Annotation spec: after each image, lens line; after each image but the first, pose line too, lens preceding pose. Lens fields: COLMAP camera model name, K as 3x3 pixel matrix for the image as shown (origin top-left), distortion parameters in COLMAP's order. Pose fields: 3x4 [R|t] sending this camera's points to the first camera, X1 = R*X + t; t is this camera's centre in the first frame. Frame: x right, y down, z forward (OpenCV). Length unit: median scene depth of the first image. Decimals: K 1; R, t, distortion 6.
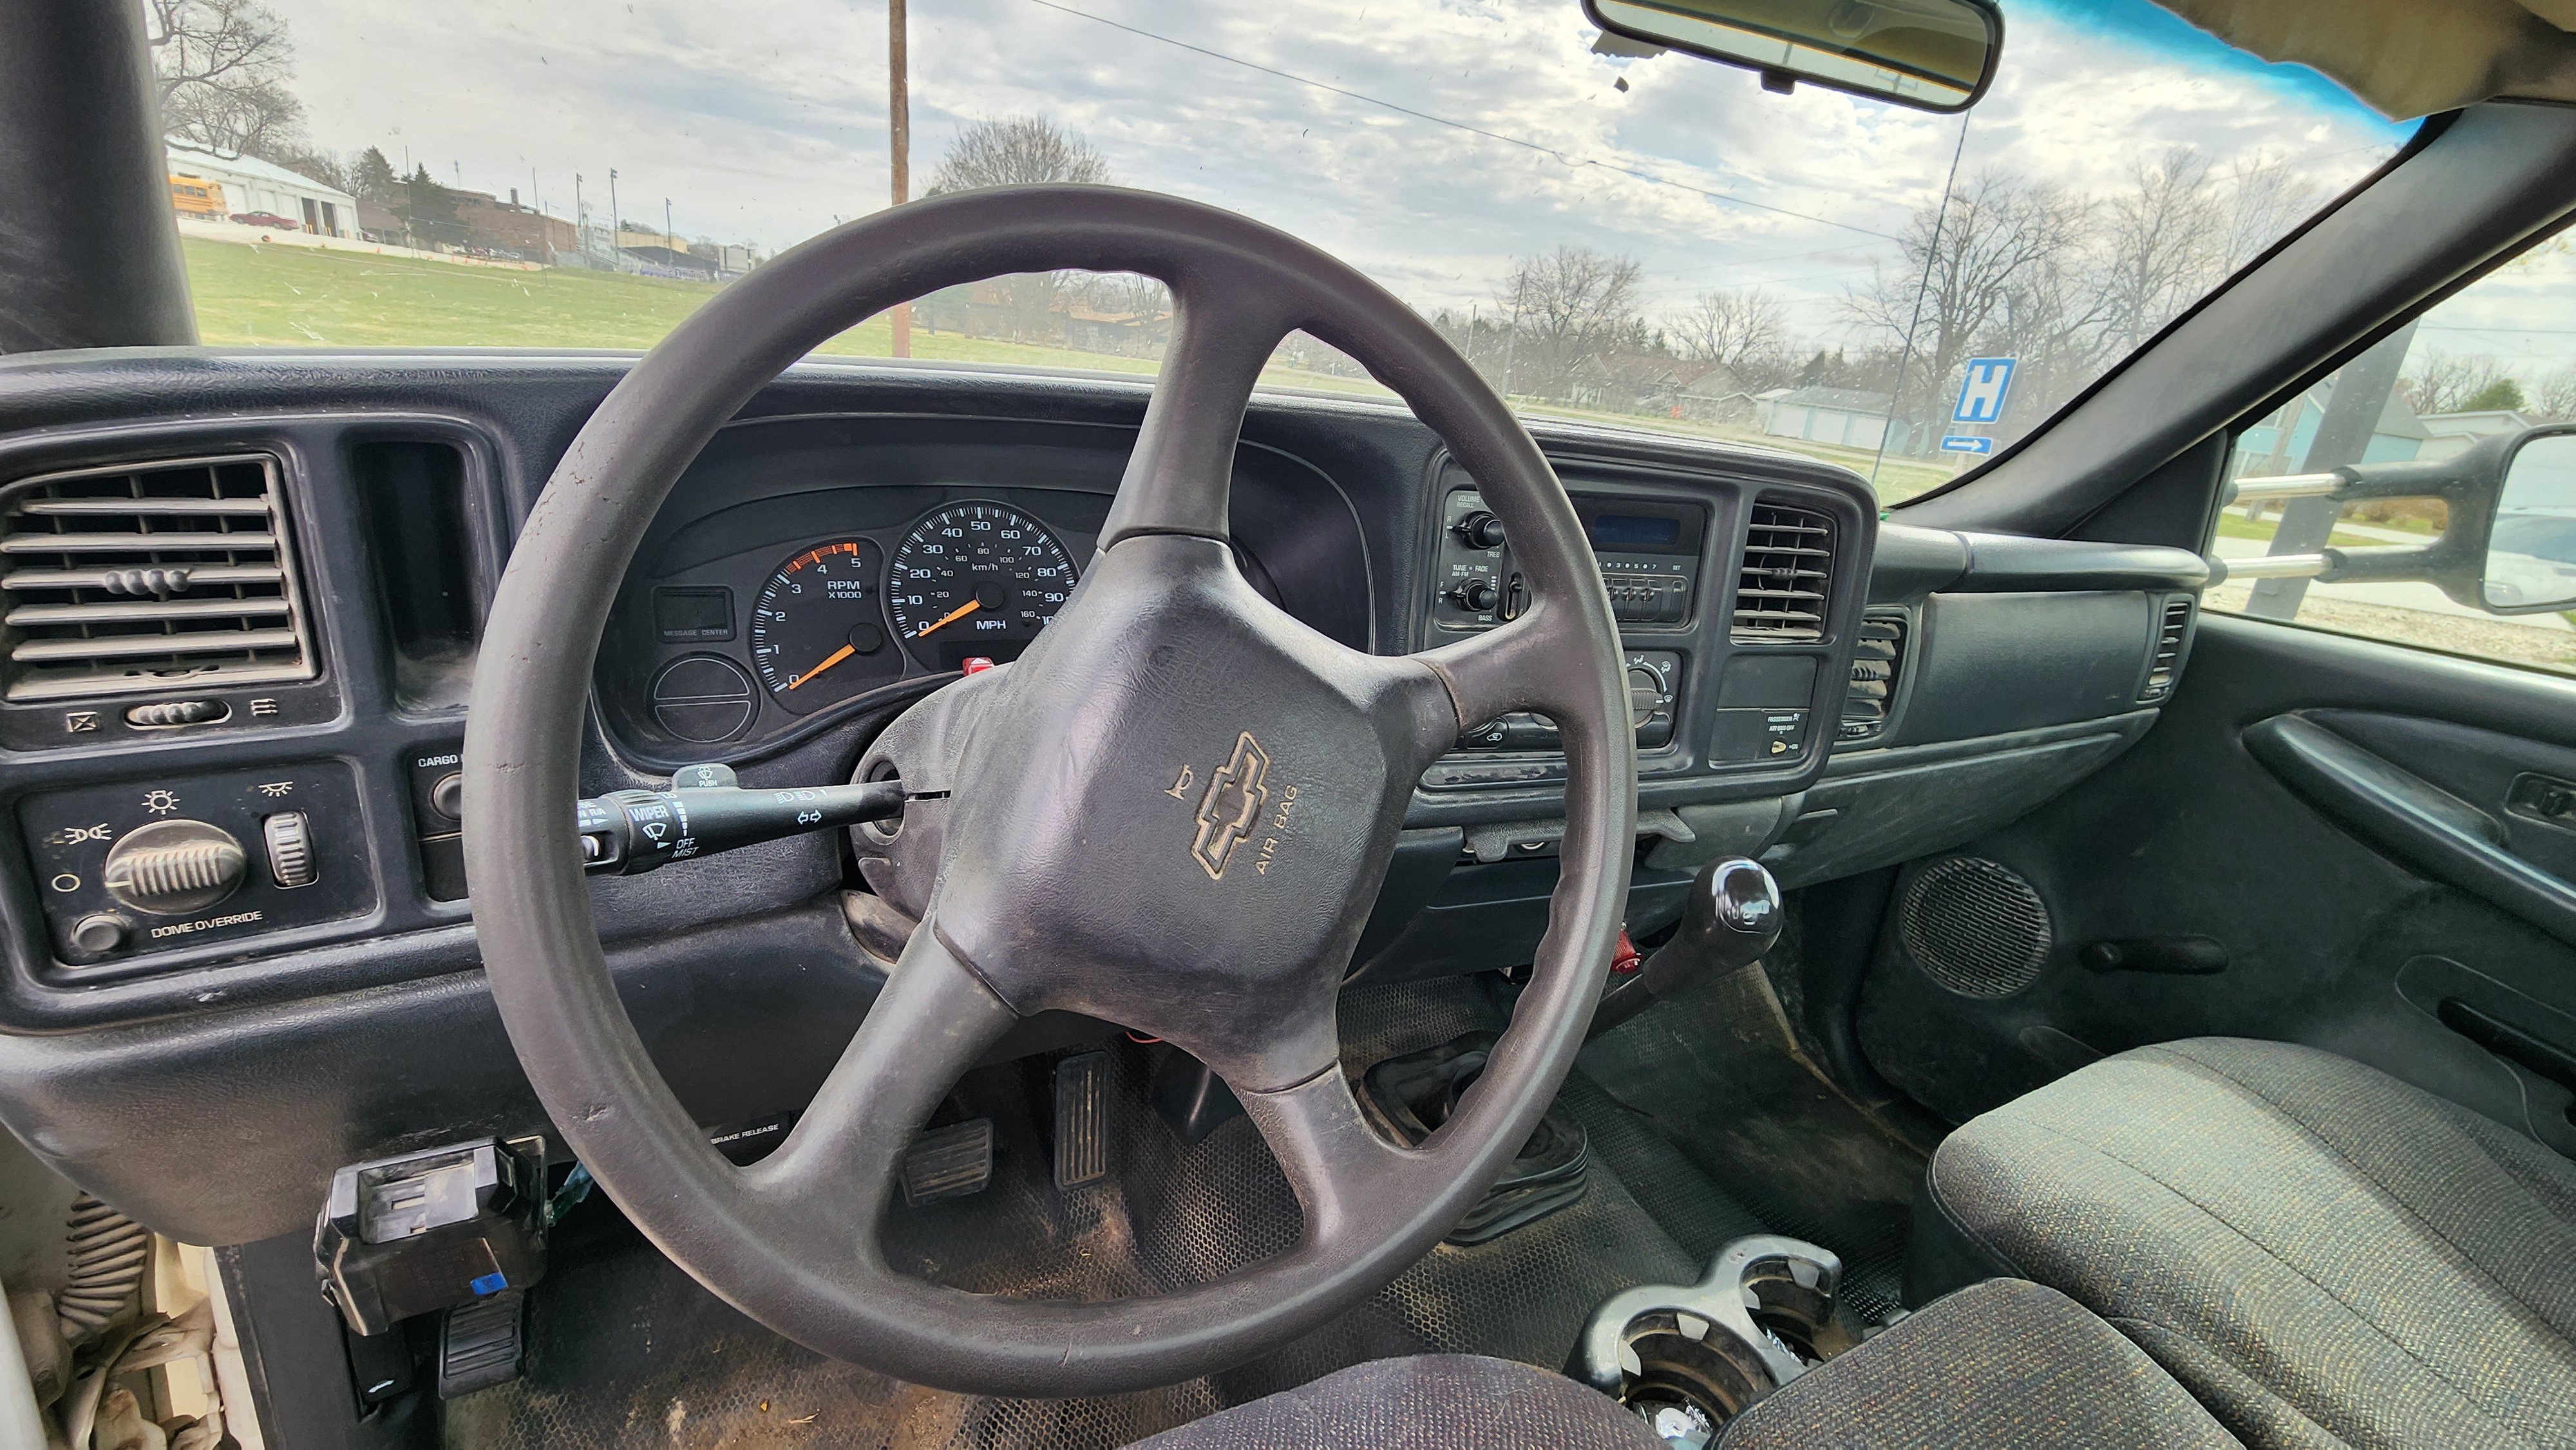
lens RADIAL K [[1066.3, 0, 1281.1], [0, 1066.3, 731.9], [0, 0, 1]] dist [0.001509, -0.000225]
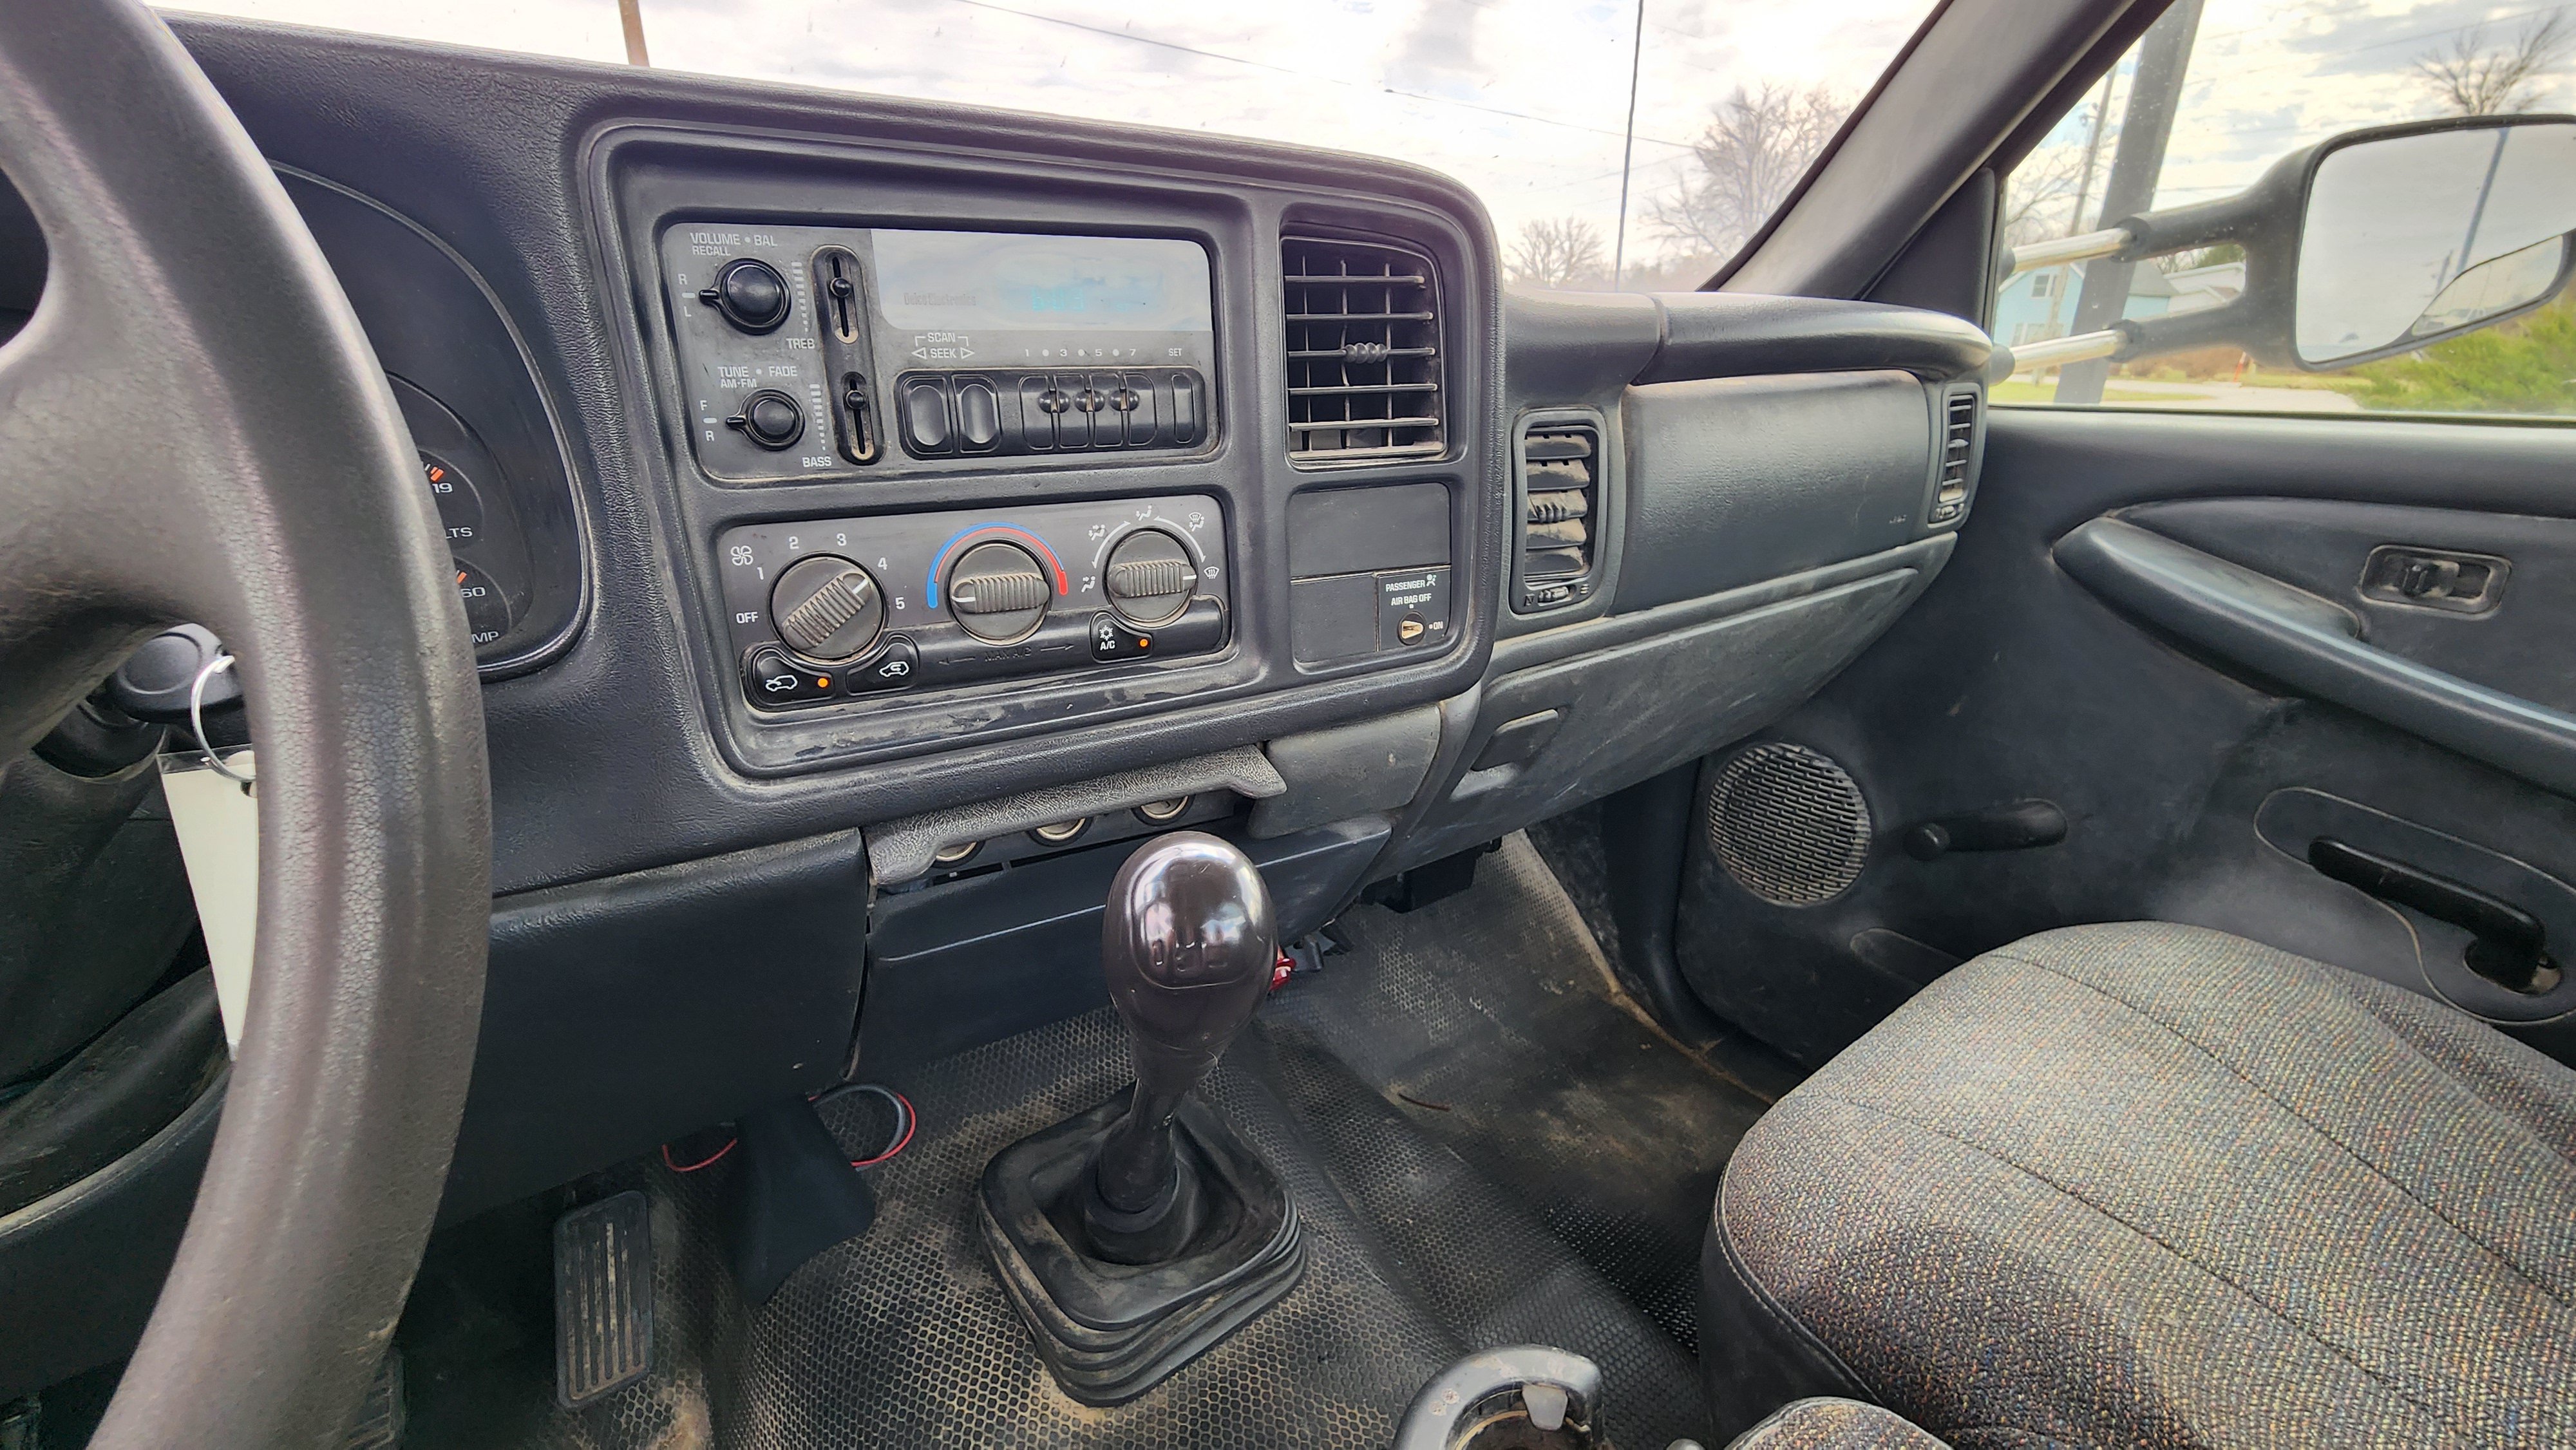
lens RADIAL K [[1066.3, 0, 1281.1], [0, 1066.3, 731.9], [0, 0, 1]] dist [0.001509, -0.000225]
pose [[0.985073, -0.138648, 0.102017, 0.248488], [0.135284, 0.990030, 0.039220, 0.031796], [-0.106438, -0.024834, 0.994009, 0.284315]]
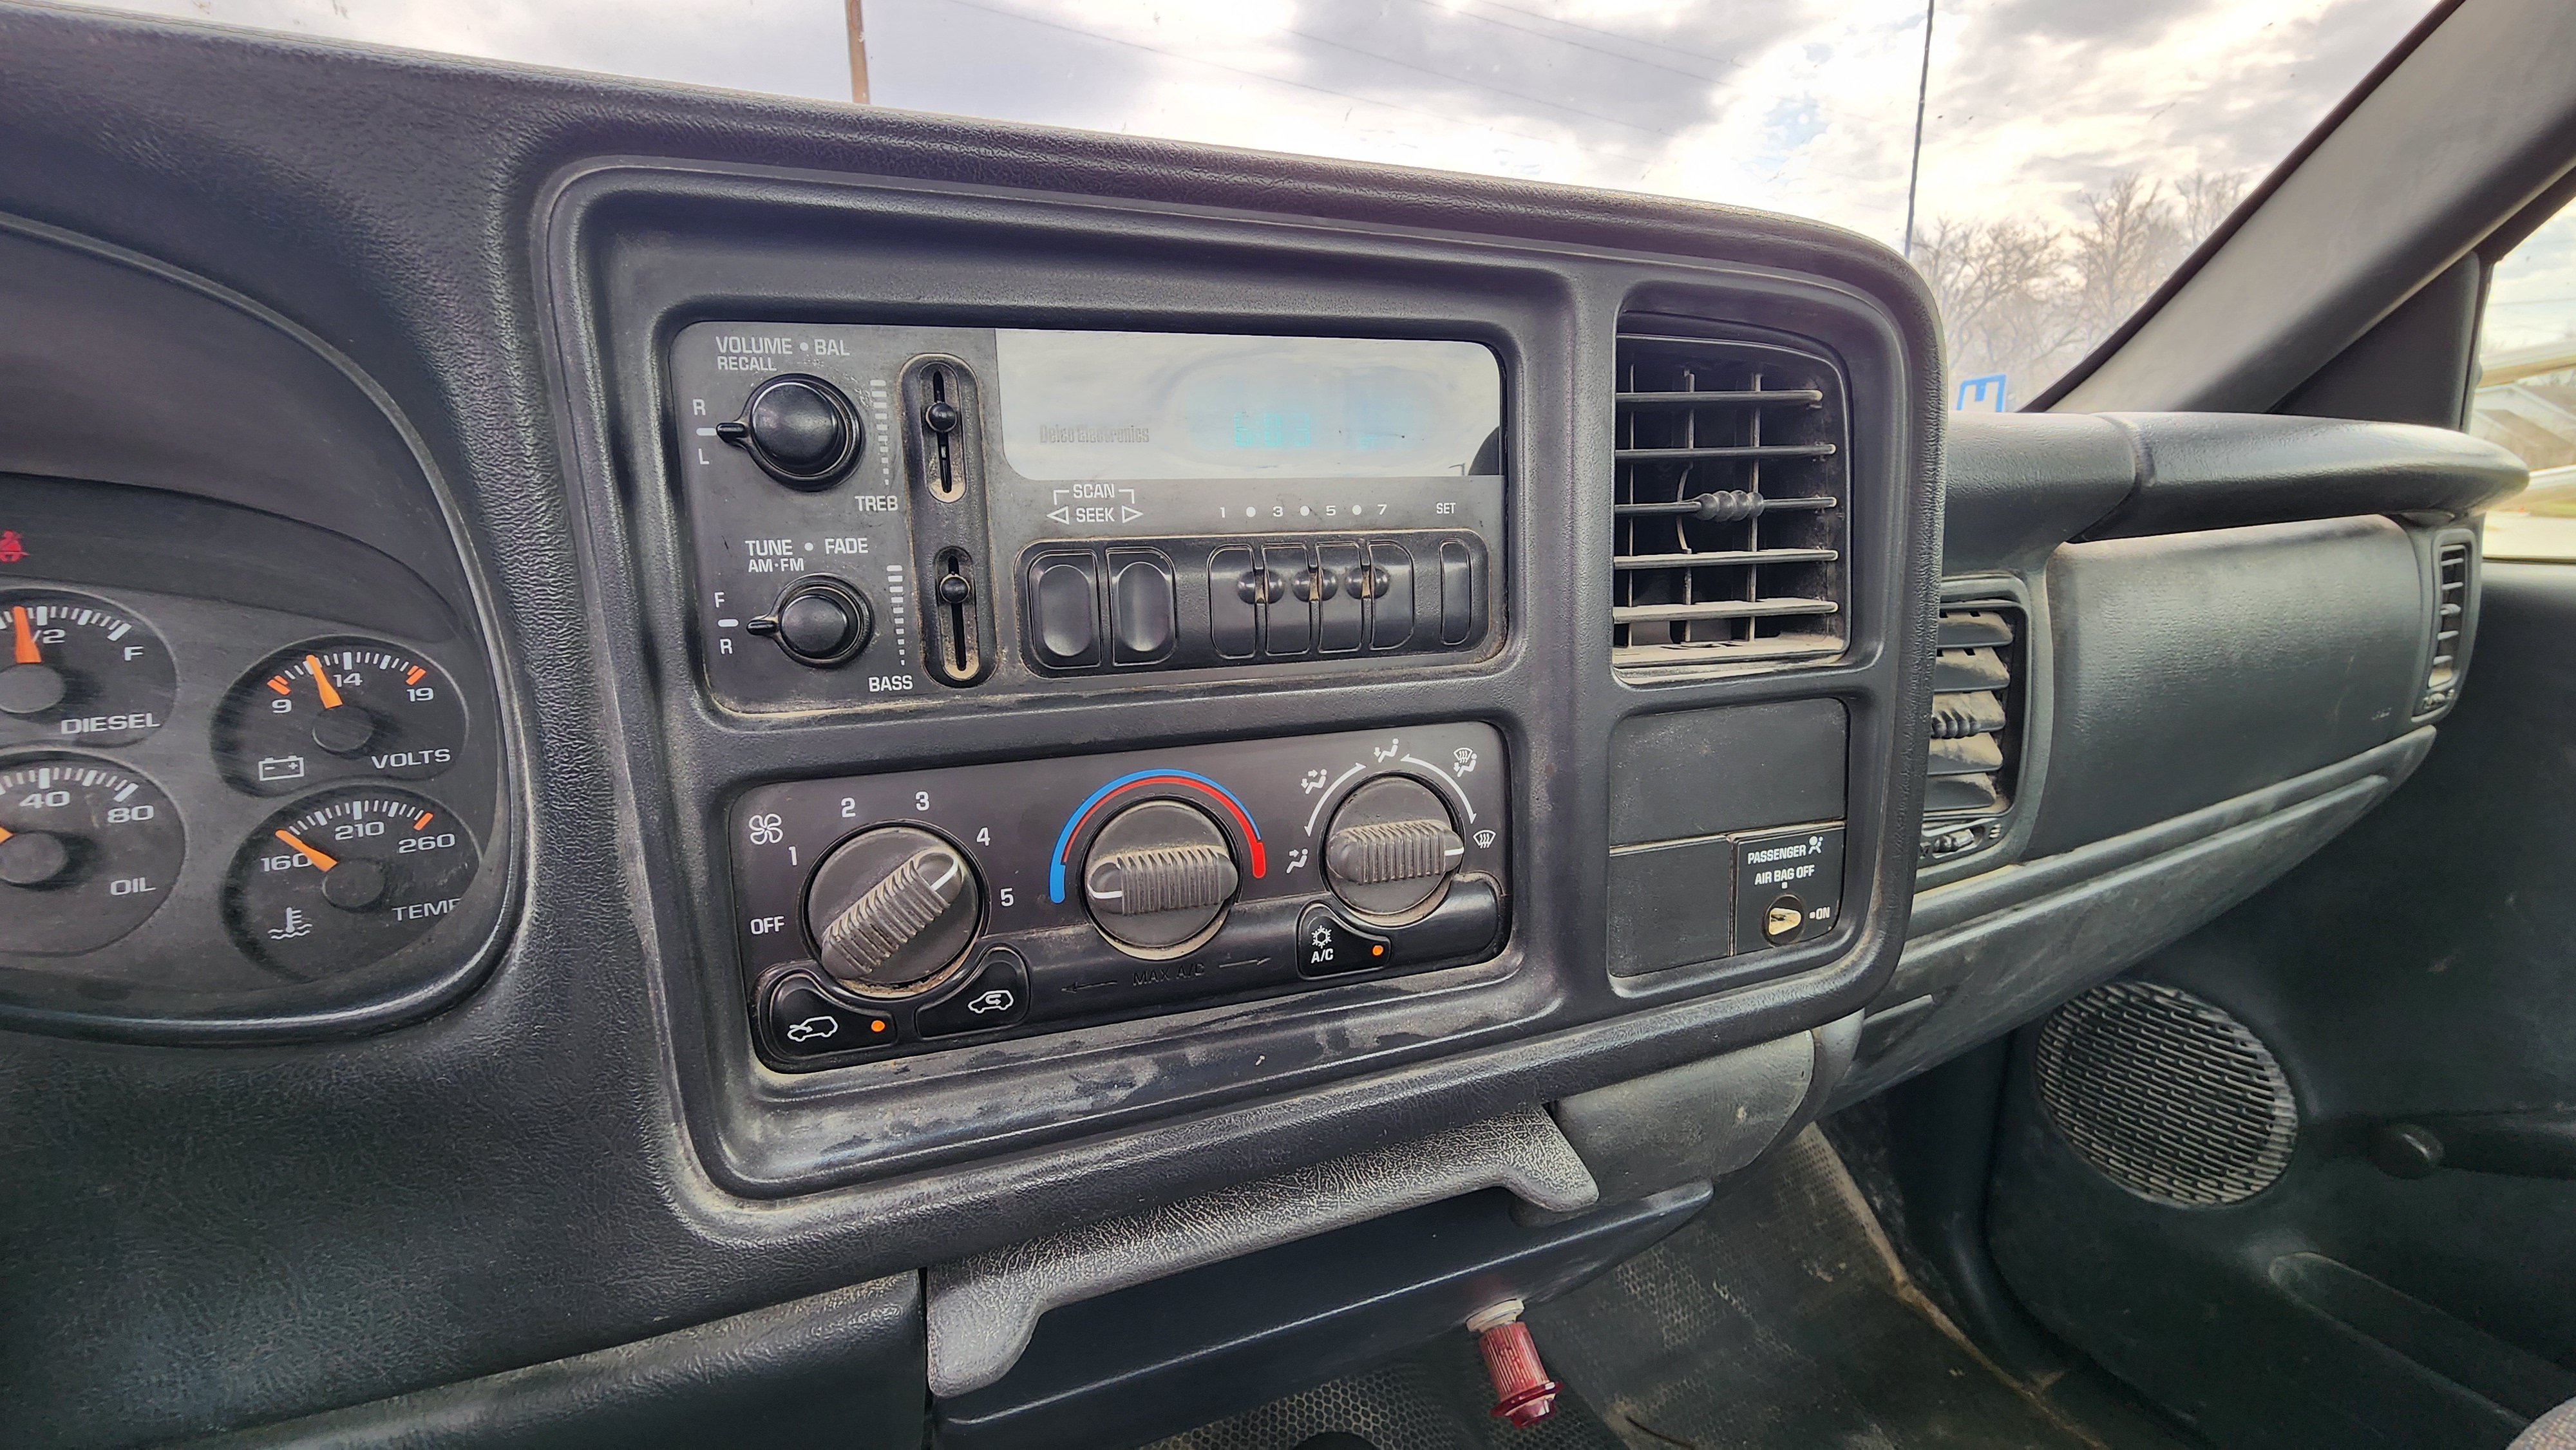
lens RADIAL K [[1066.3, 0, 1281.1], [0, 1066.3, 731.9], [0, 0, 1]] dist [0.001509, -0.000225]
pose [[0.994457, -0.102442, -0.023701, 0.228969], [0.099759, 0.990444, -0.095232, -0.030792], [0.033230, 0.092340, 0.995173, 0.453296]]
